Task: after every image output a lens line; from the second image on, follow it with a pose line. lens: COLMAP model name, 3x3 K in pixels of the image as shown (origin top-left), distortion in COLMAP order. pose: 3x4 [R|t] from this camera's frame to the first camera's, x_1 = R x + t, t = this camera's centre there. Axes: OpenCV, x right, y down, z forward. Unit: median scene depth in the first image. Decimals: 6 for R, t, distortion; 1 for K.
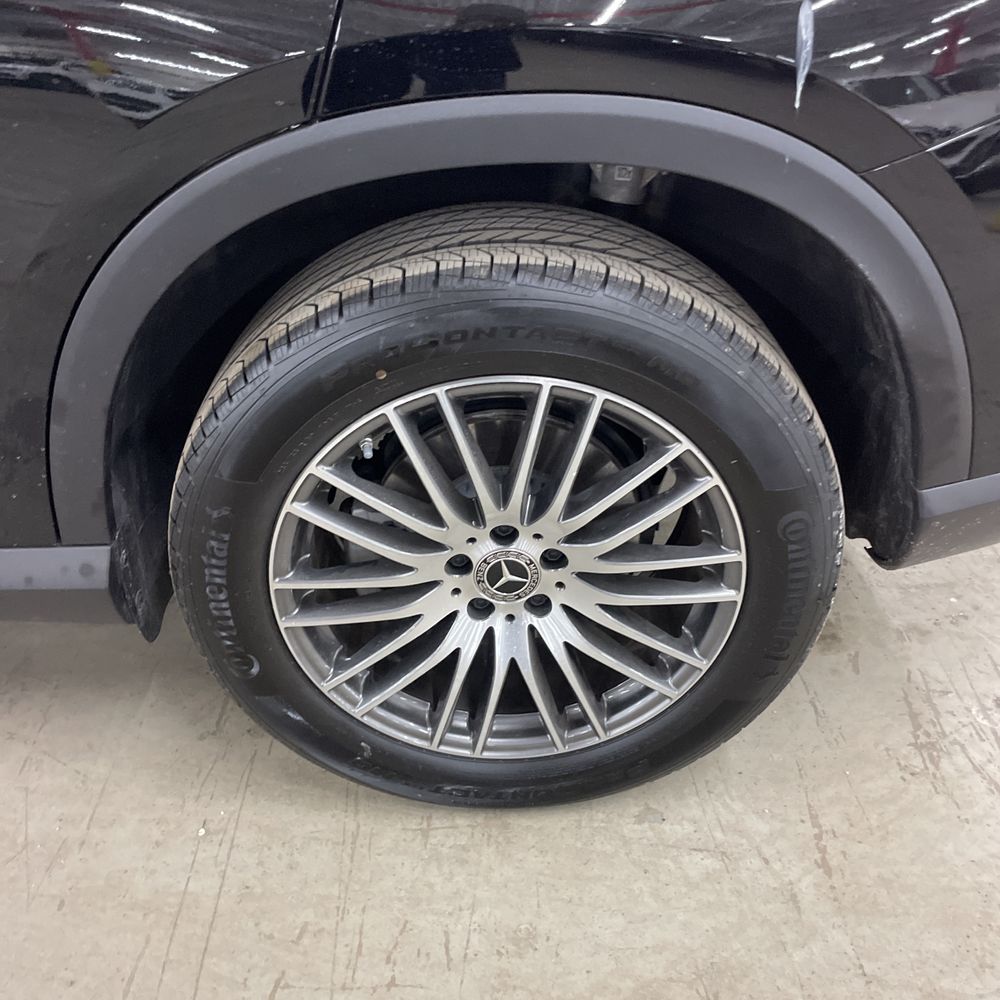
lens RADIAL K [[1003.3, 0, 499.1], [0, 1003.3, 482.6], [0, 0, 1]] dist [0.099992, -0.154819]
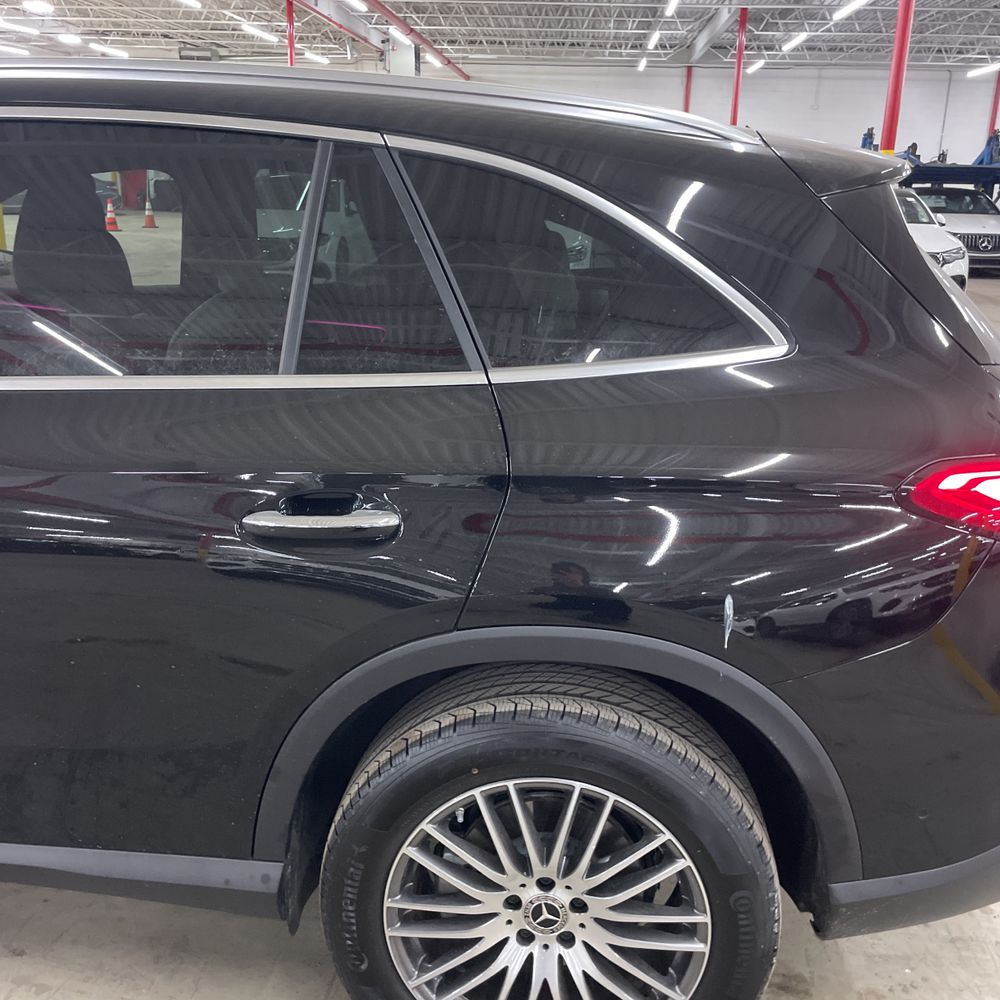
lens RADIAL K [[1003.3, 0, 499.1], [0, 1003.3, 482.6], [0, 0, 1]] dist [0.099992, -0.154819]
pose [[0.993173, 0.072874, -0.091088, 0.031077], [-0.095869, 0.954777, -0.281443, -0.085458], [0.066459, 0.288254, 0.955245, -0.599276]]
